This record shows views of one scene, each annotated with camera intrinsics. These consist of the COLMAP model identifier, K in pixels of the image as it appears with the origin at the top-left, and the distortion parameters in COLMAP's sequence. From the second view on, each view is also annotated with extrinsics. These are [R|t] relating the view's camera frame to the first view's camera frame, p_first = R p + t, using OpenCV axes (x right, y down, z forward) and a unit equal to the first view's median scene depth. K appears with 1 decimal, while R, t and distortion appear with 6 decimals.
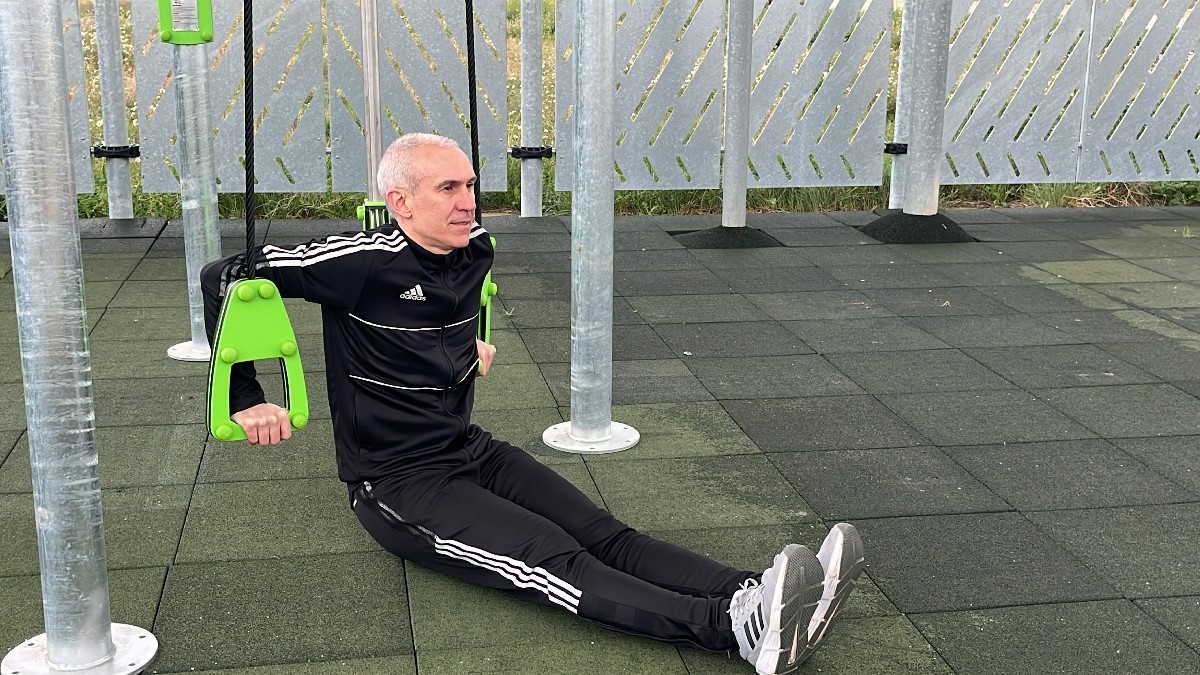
lens RADIAL K [[1421.6, 0, 617.3], [0, 1421.6, 344.5], [0, 0, 1]] dist [0.042569, 0.000000]
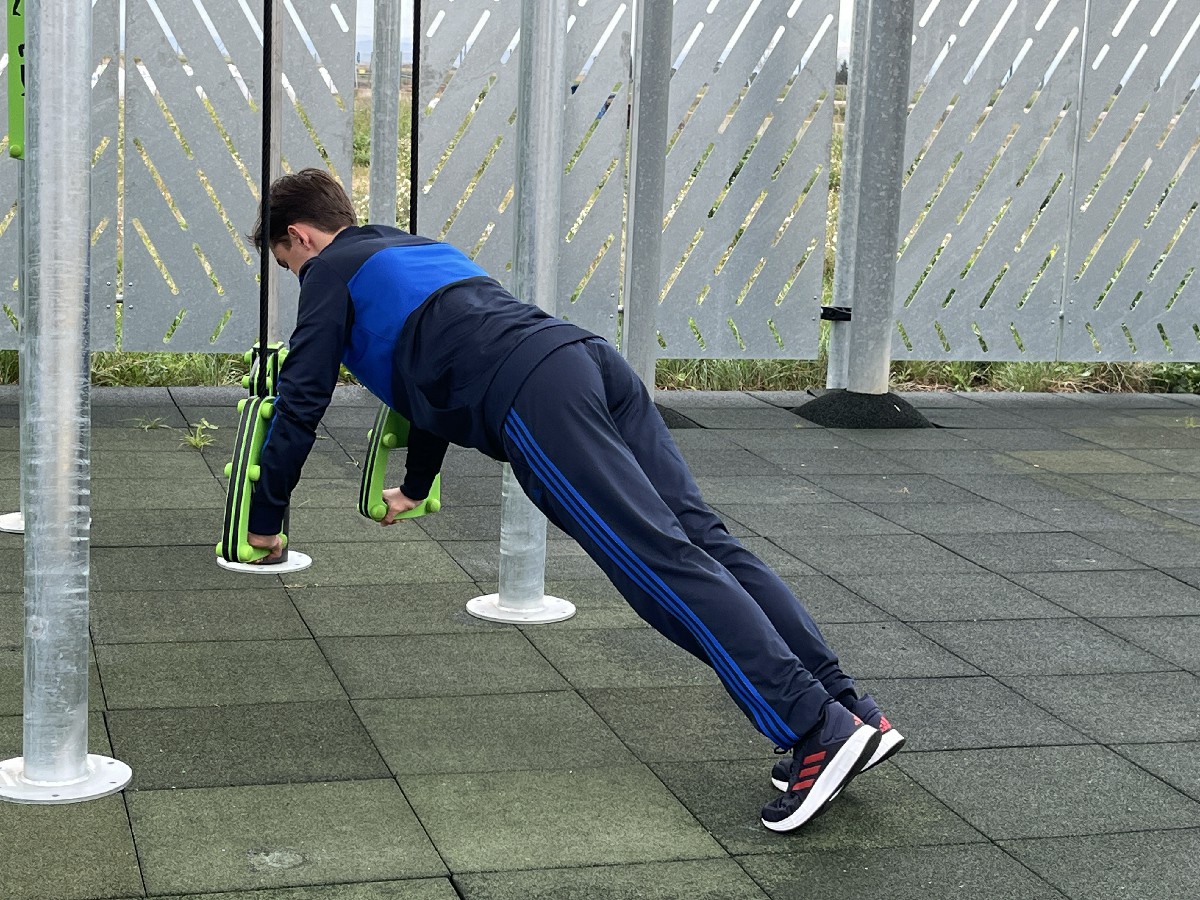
lens RADIAL K [[2160.0, 0, 594.0], [0, 2160.0, 447.6], [0, 0, 1]] dist [0.118023, 0.000000]
pose [[0.995401, 0.015289, 0.094565, -0.087552], [-0.007368, 0.996476, -0.083549, 0.066133], [-0.095509, 0.082468, 0.992007, -0.304295]]
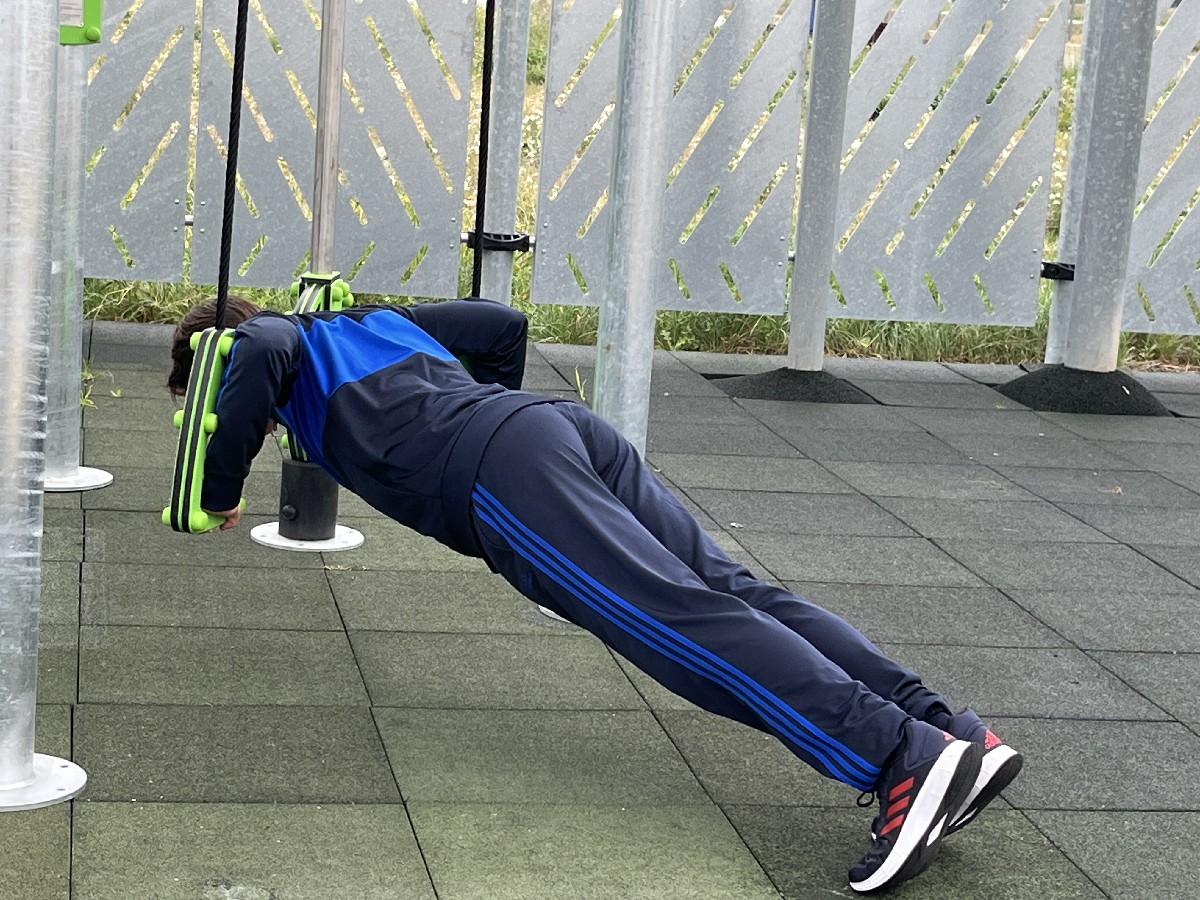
lens RADIAL K [[2576.6, 0, 590.5], [0, 2576.6, 457.8], [0, 0, 1]] dist [0.120455, 0.000000]
pose [[0.998213, 0.059206, 0.008104, -0.035464], [-0.058502, 0.995861, -0.069560, 0.068586], [-0.012189, 0.068961, 0.997545, -0.272980]]
